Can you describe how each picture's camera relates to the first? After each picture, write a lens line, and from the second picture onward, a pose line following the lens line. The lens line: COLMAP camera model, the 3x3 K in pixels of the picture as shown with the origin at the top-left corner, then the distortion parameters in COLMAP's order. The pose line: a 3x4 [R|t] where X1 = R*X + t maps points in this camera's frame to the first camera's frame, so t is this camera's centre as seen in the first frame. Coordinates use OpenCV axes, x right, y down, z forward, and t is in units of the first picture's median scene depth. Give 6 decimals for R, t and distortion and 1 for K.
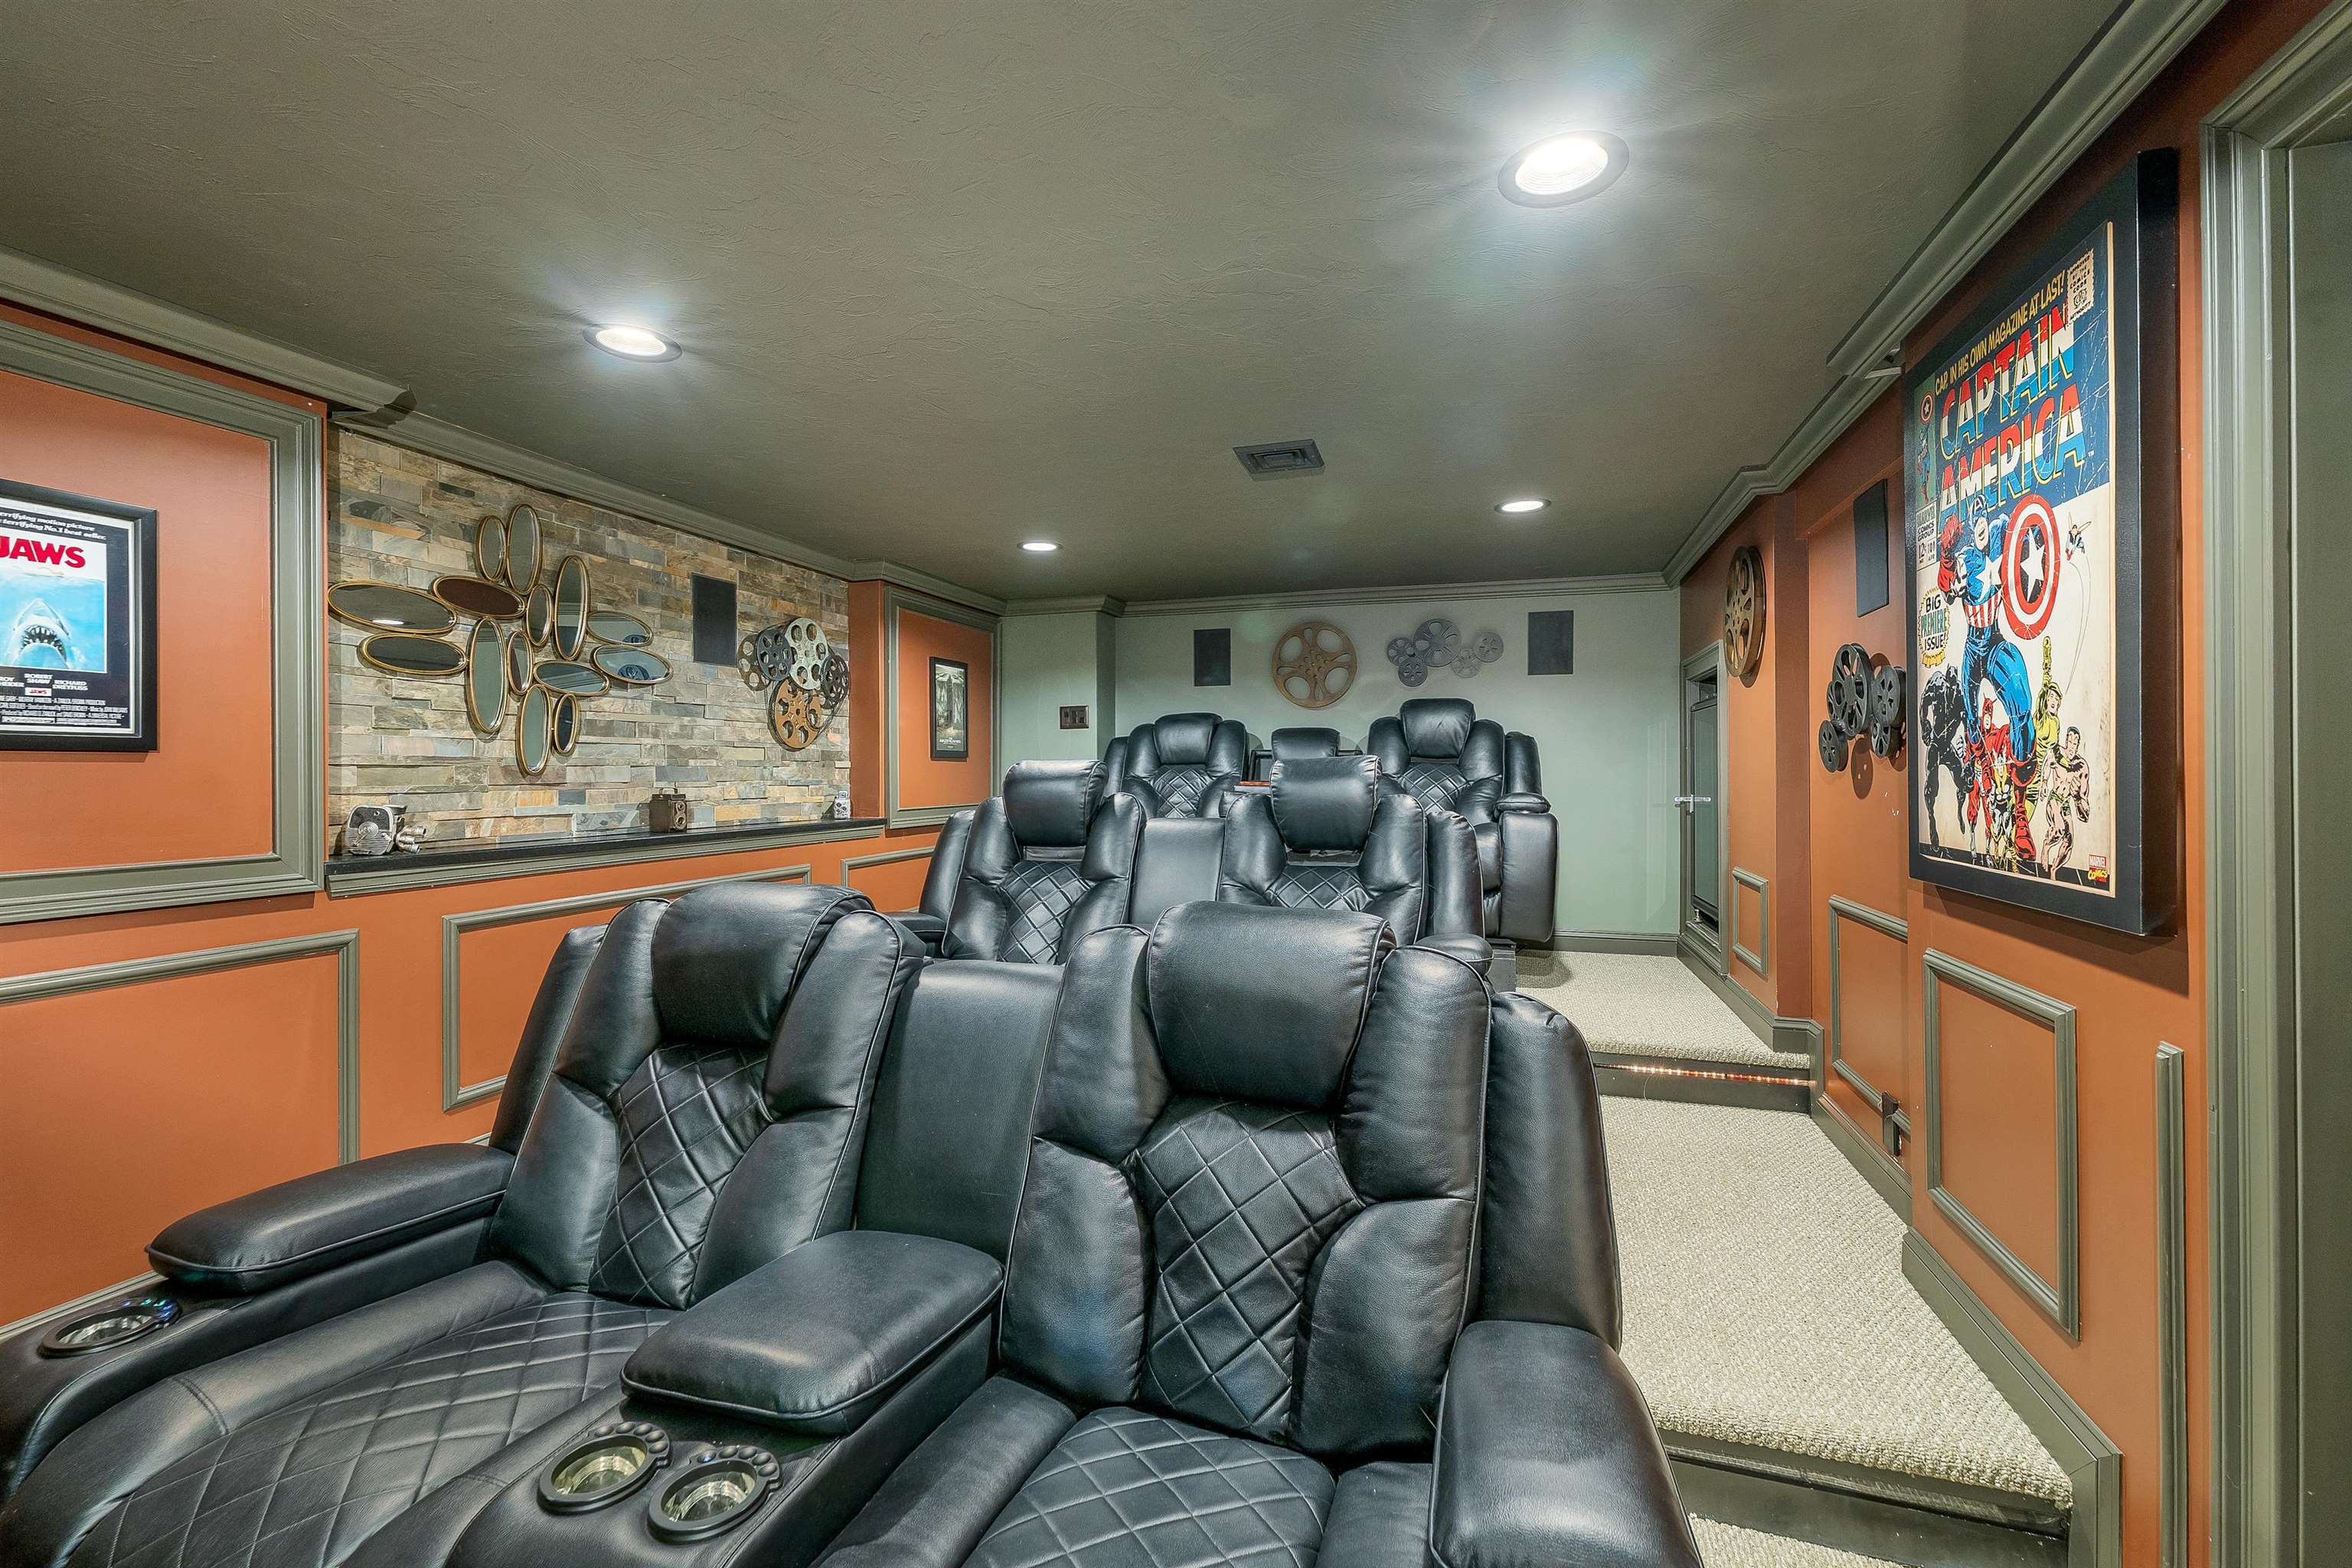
lens RADIAL K [[987.1, 0, 1175.6], [0, 987.1, 773.6], [0, 0, 1]] dist [0.003135, 0.000661]
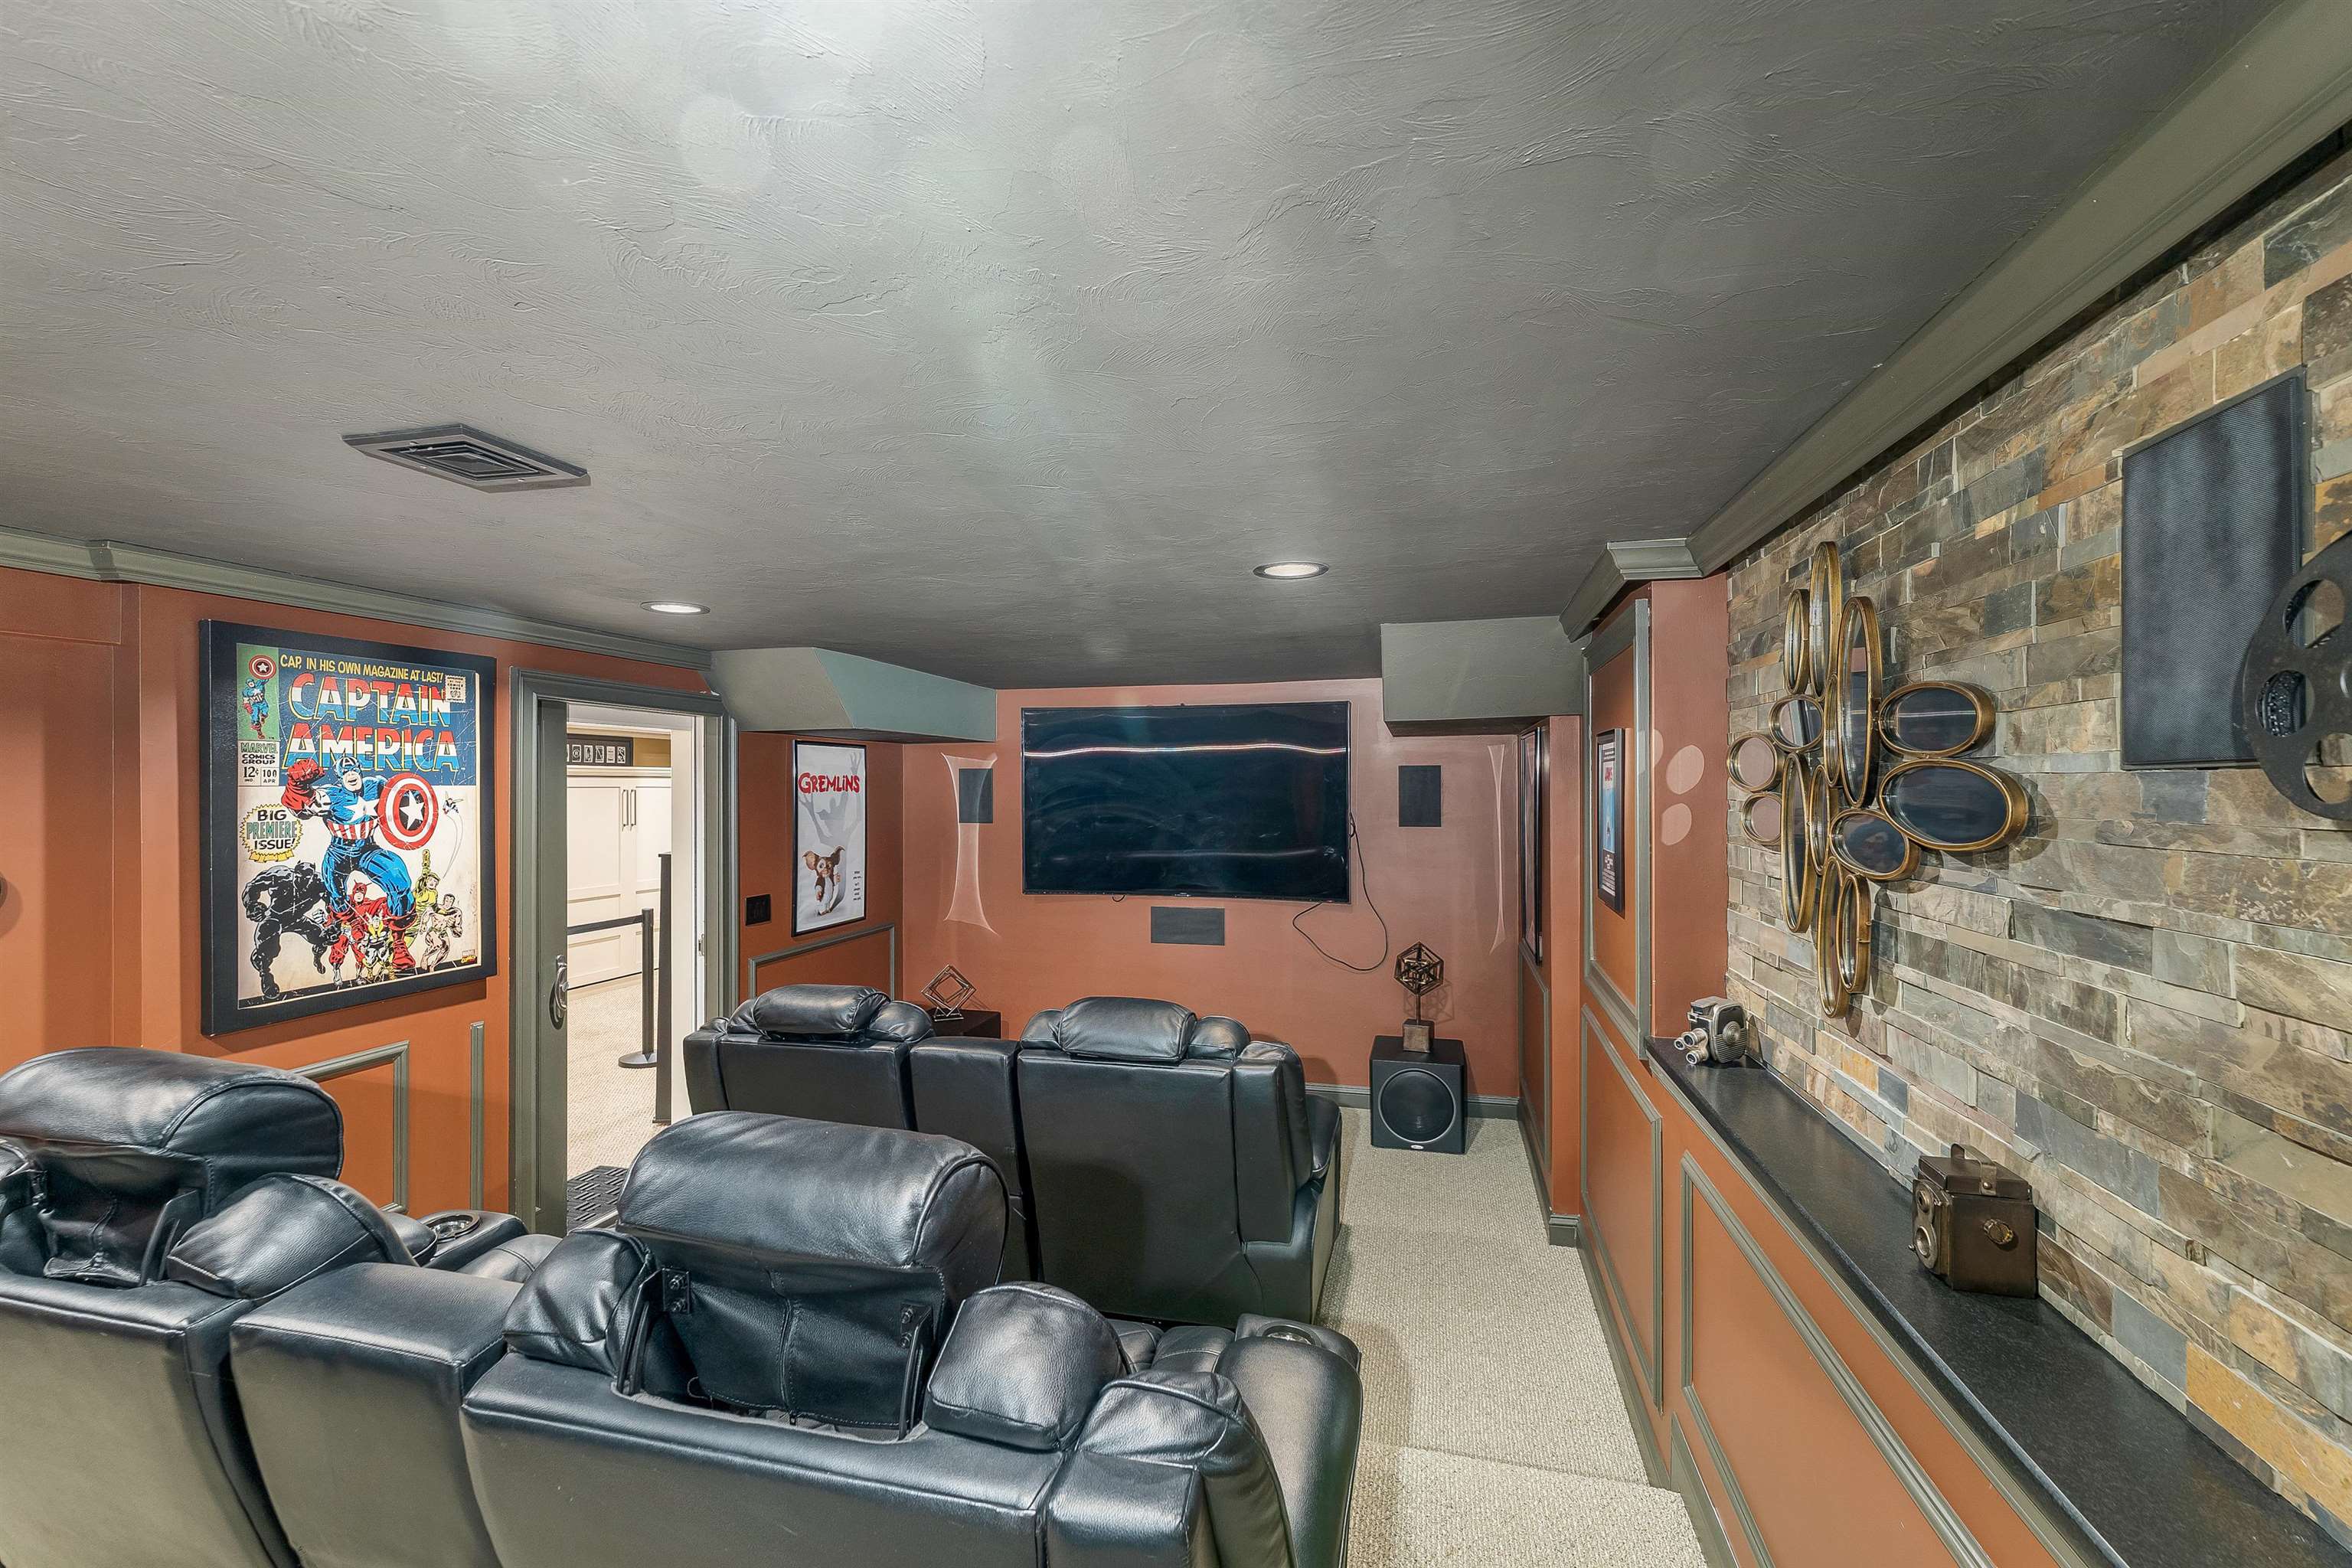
lens RADIAL K [[987.1, 0, 1174.8], [0, 987.1, 781.9], [0, 0, 1]] dist [0.003135, 0.000661]
pose [[-0.998008, 0.003910, -0.062962, -0.455783], [0.003832, 0.999992, 0.001361, -0.257705], [0.062967, 0.001117, -0.998015, 2.915239]]
